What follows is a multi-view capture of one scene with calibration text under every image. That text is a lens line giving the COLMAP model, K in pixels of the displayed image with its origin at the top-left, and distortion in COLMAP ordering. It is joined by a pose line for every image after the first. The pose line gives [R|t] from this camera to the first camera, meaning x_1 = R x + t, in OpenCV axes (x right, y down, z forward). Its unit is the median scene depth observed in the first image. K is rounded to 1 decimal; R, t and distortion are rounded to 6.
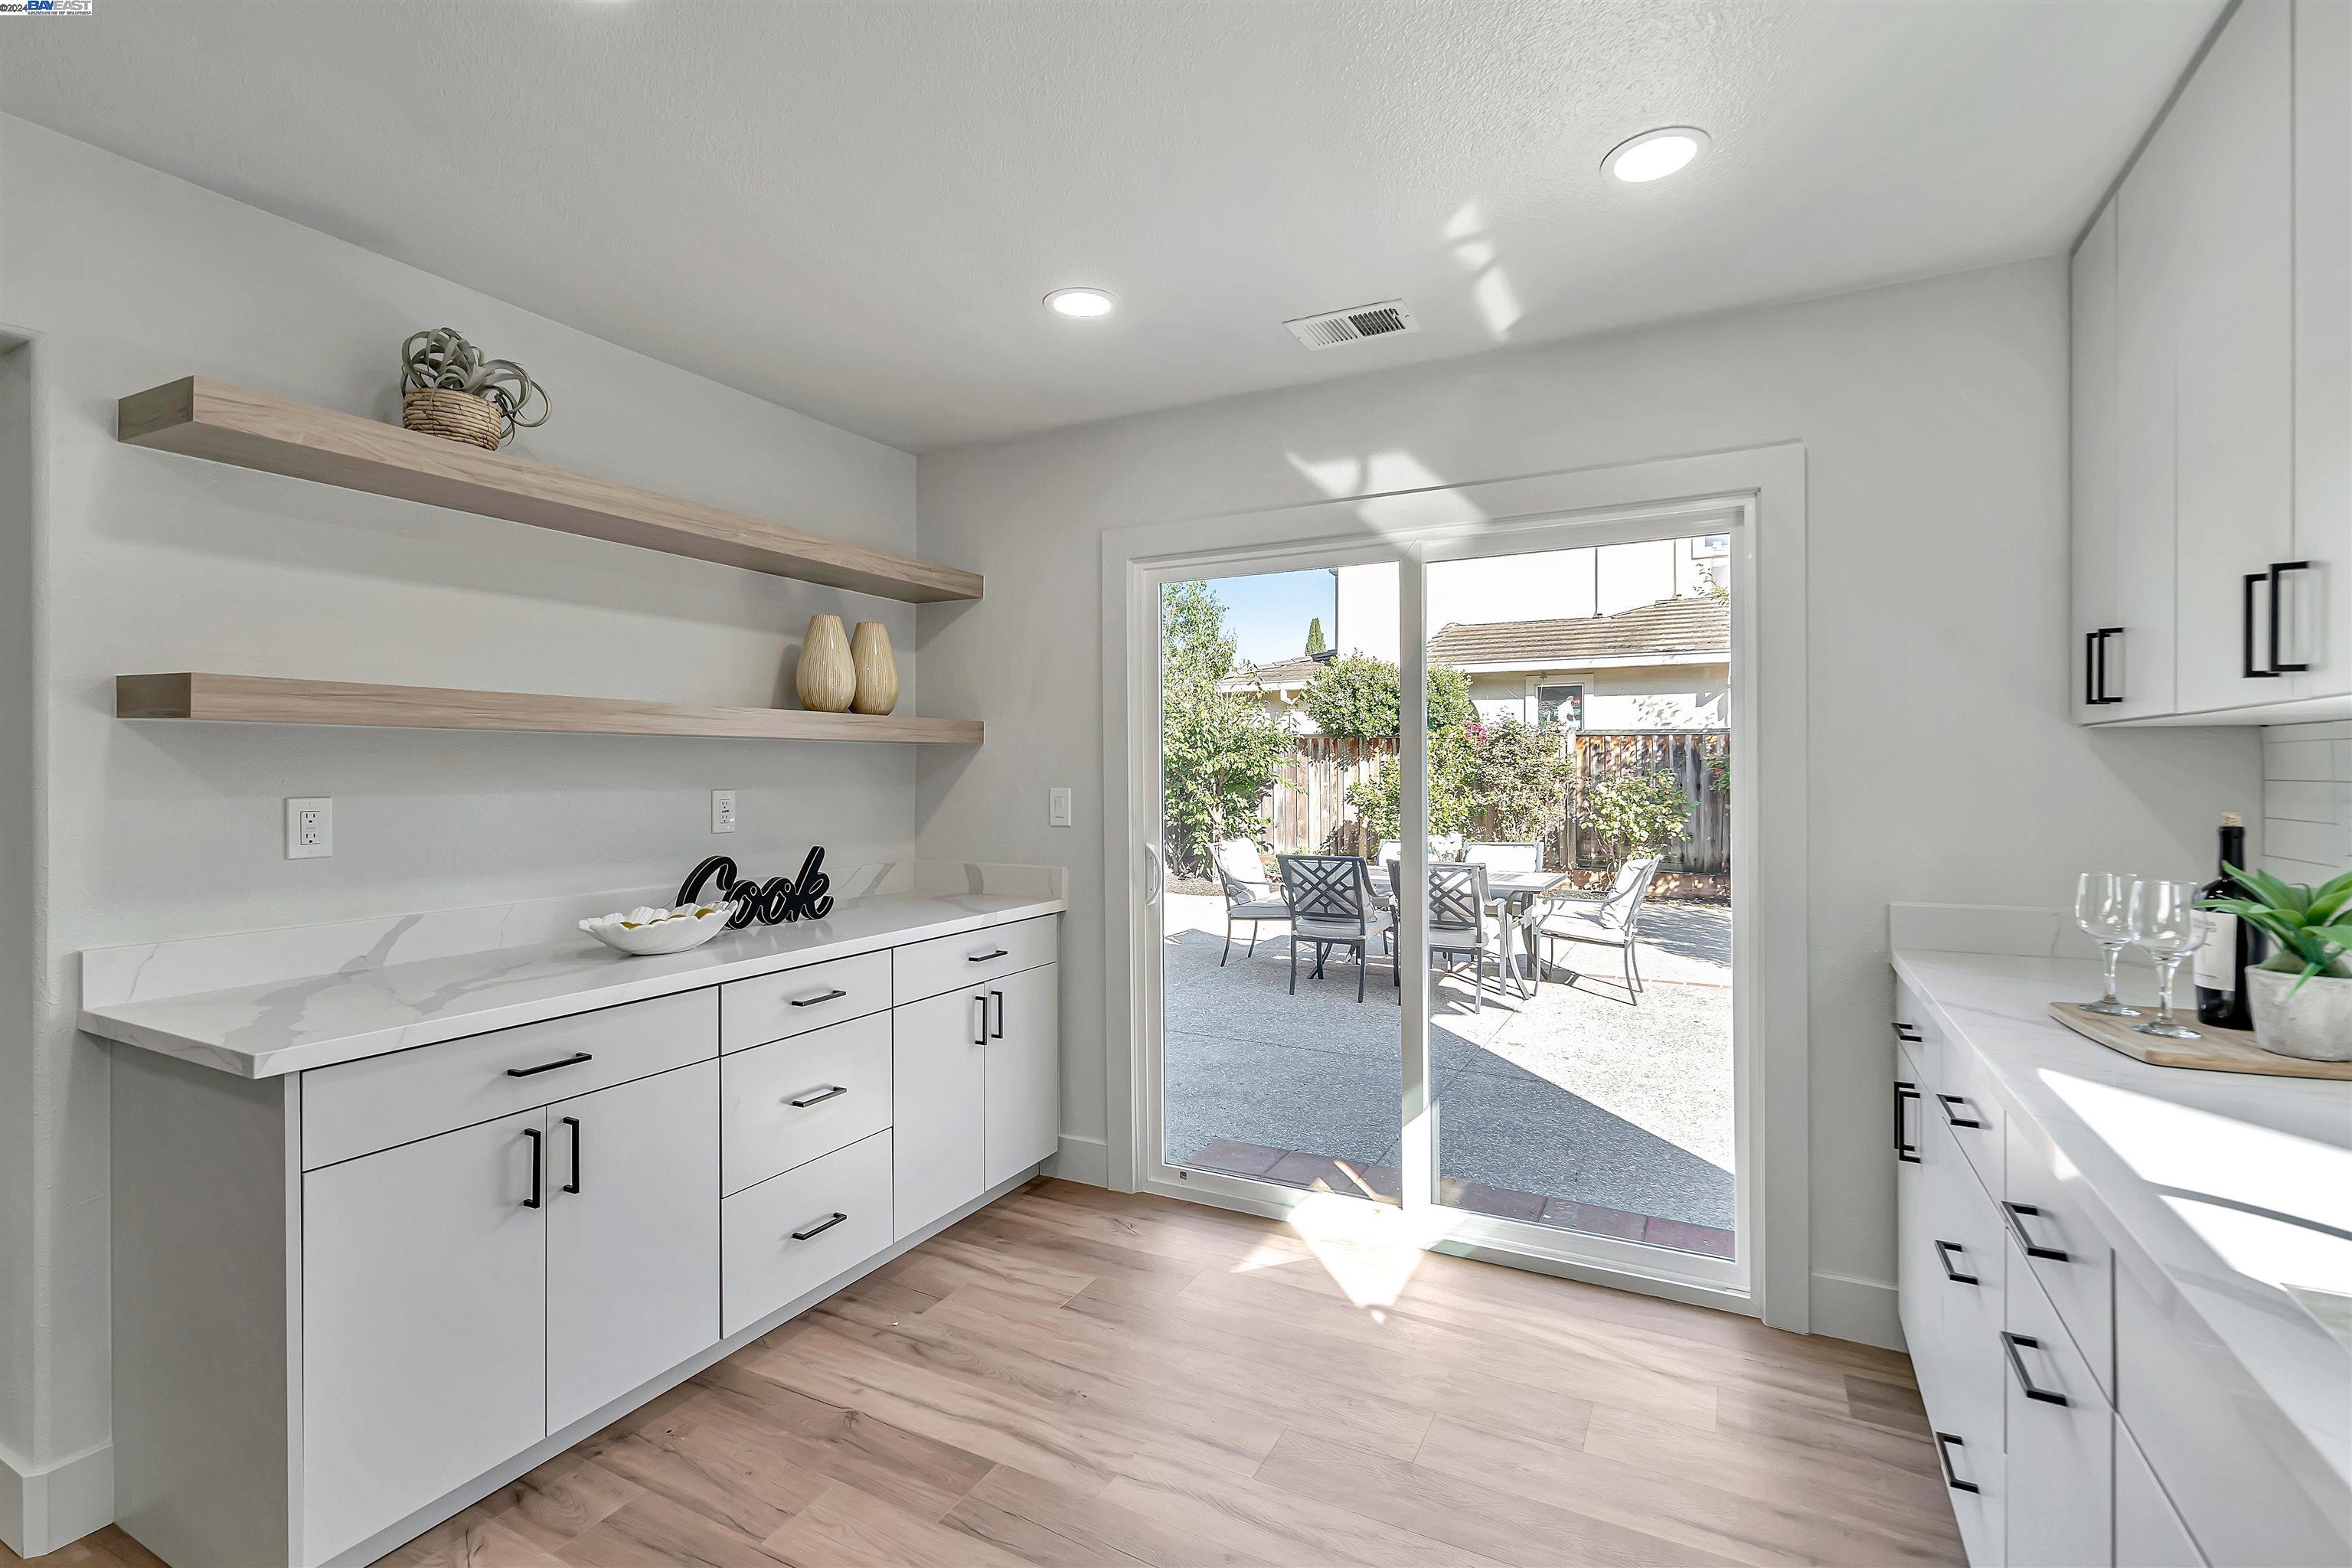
lens RADIAL K [[1061.9, 0, 1168.4], [0, 1061.9, 772.3], [0, 0, 1]] dist [0.001890, 0.000181]
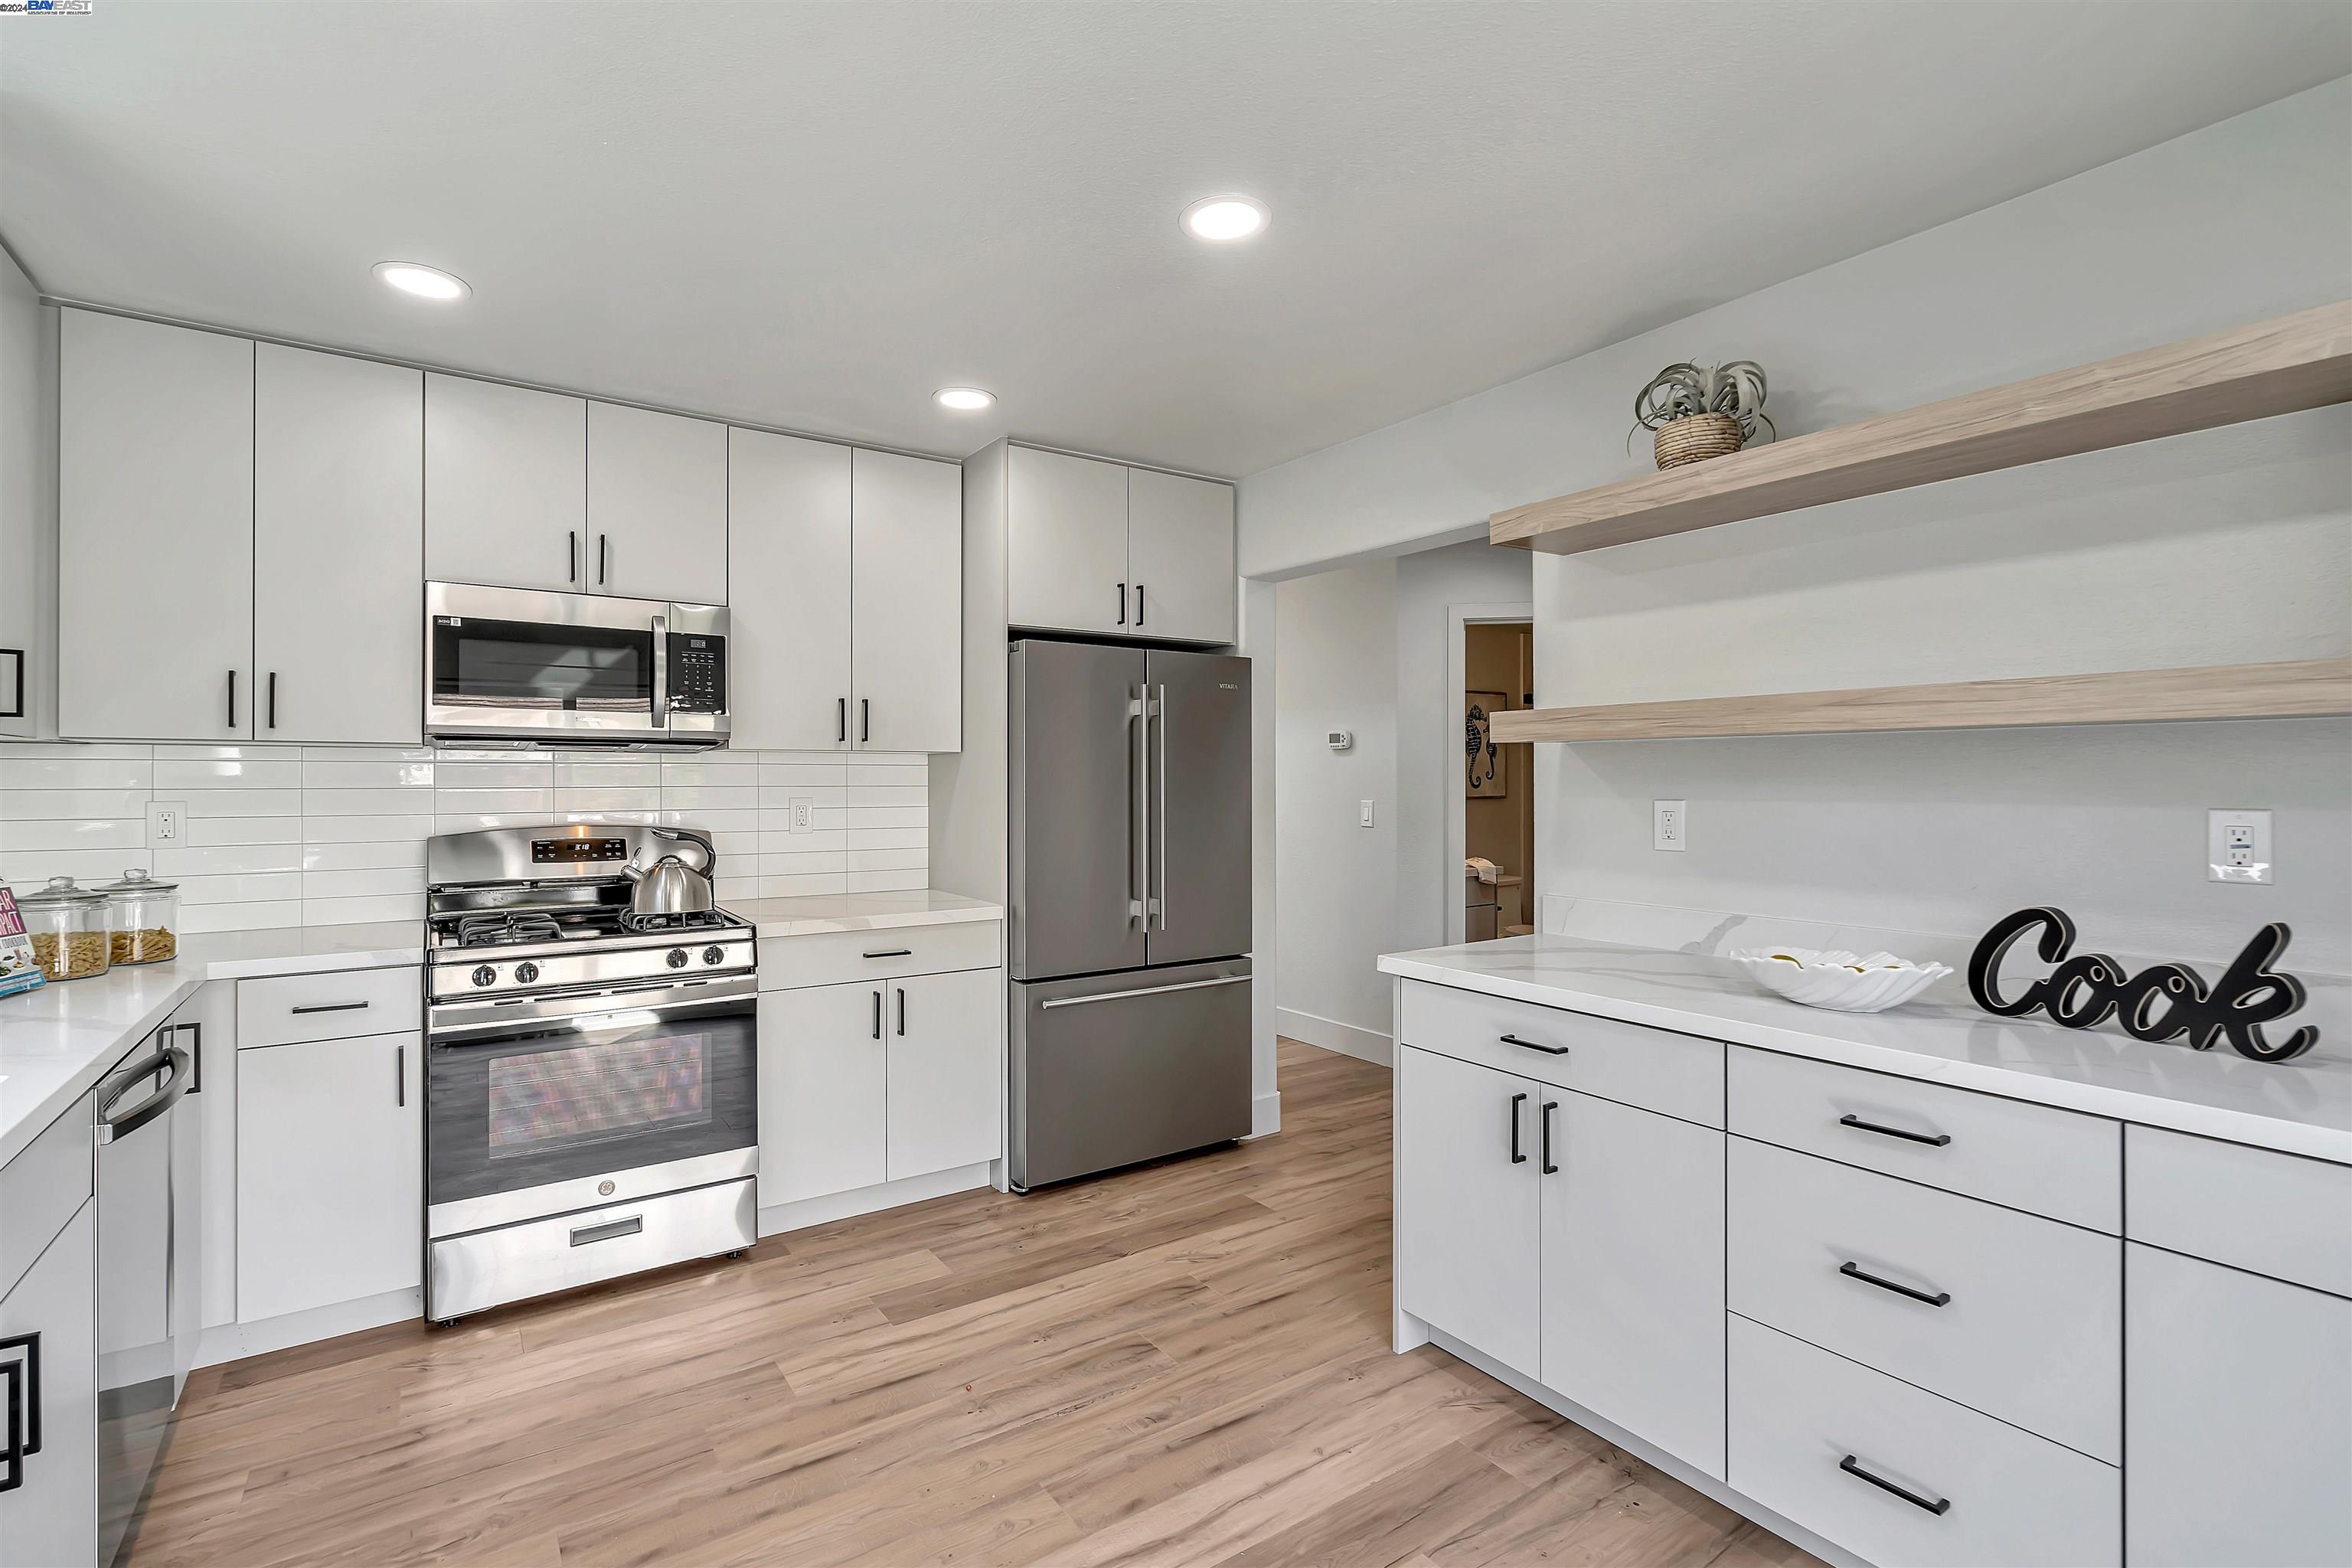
lens RADIAL K [[1081.4, 0, 1180.4], [0, 1081.4, 779.7], [0, 0, 1]] dist [0.001423, 0.000458]
pose [[-0.452649, -0.001225, -0.891688, 0.498560], [-0.002590, 0.999997, -0.000059, 0.002248], [0.891685, 0.002283, -0.452651, 1.003711]]
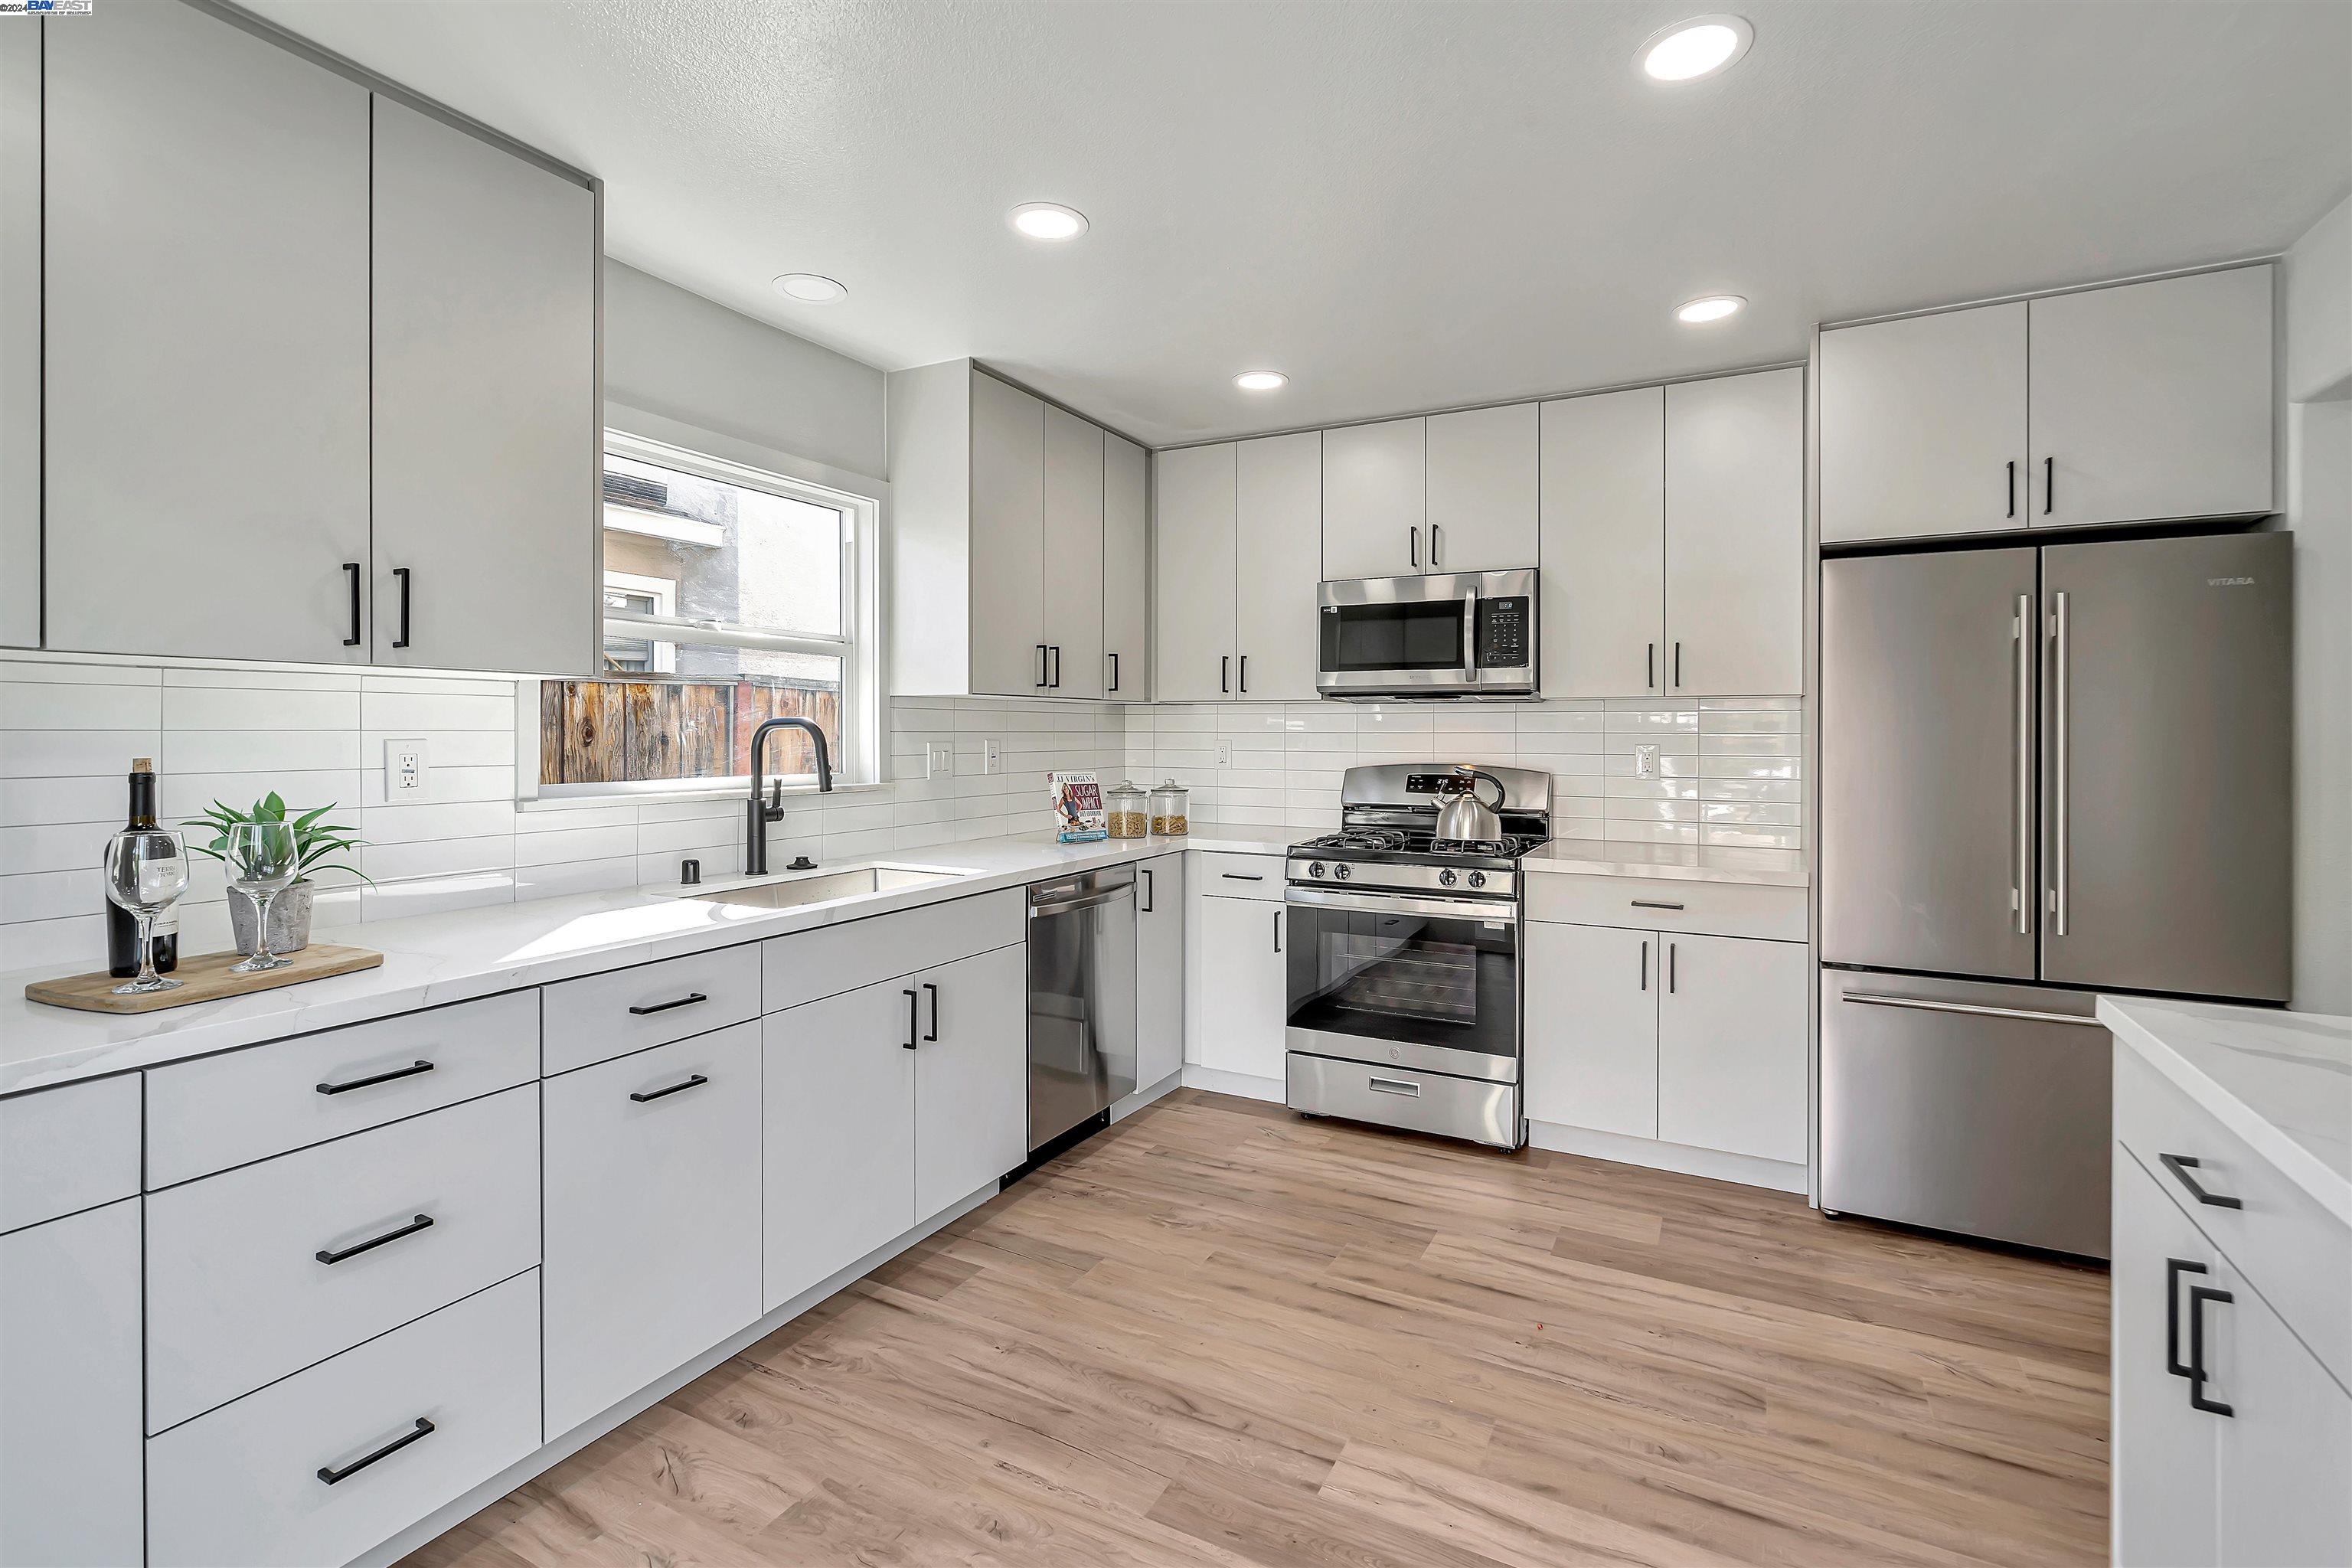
lens RADIAL K [[1094.7, 0, 1178.7], [0, 1094.7, 731.4], [0, 0, 1]] dist [0.002477, 0.000898]
pose [[-0.999971, -0.001666, -0.007481, 0.028374], [-0.001704, 0.999986, 0.005044, 0.004621], [0.007472, 0.005057, -0.999959, 1.406104]]
